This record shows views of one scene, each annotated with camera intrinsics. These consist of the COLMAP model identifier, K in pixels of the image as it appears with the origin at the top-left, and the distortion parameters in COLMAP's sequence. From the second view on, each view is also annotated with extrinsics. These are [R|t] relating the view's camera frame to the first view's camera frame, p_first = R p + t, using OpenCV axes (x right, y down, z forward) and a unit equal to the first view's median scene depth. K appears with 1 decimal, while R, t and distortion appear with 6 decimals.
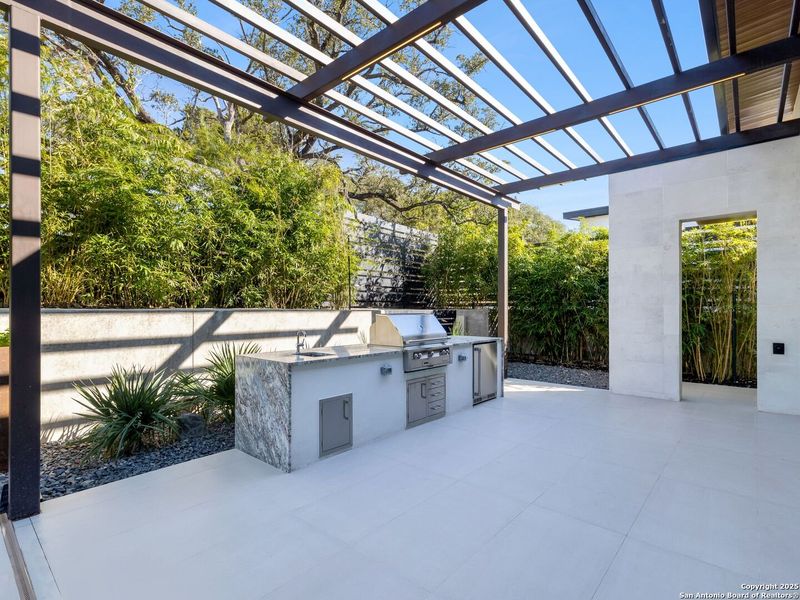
lens RADIAL K [[392.7, 0, 393.1], [0, 392.7, 315.4], [0, 0, 1]] dist [0.008345, -0.000035]
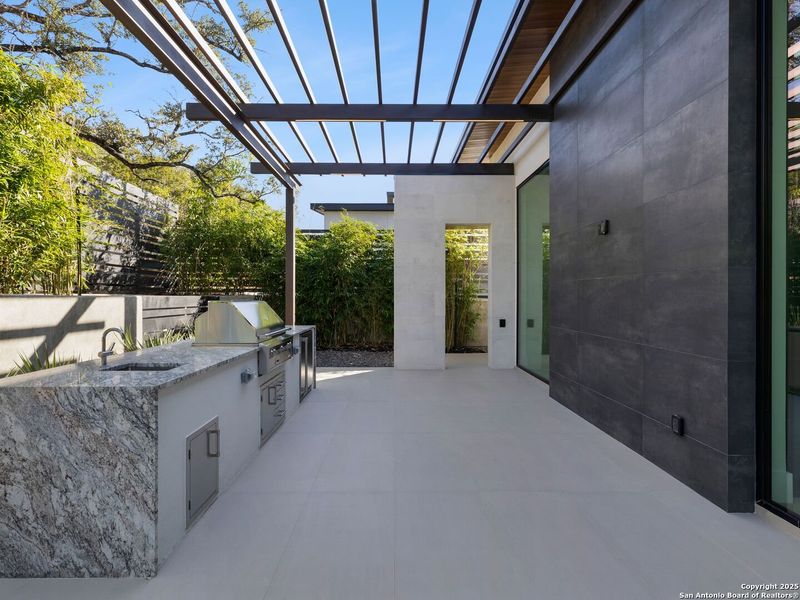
lens RADIAL K [[392.7, 0, 391.7], [0, 392.7, 299.7], [0, 0, 1]] dist [0.008345, -0.000035]
pose [[0.752533, -0.005927, 0.658528, -0.155404], [0.010637, 0.999938, -0.003156, -0.000072], [-0.658469, 0.009380, 0.752550, 0.134007]]
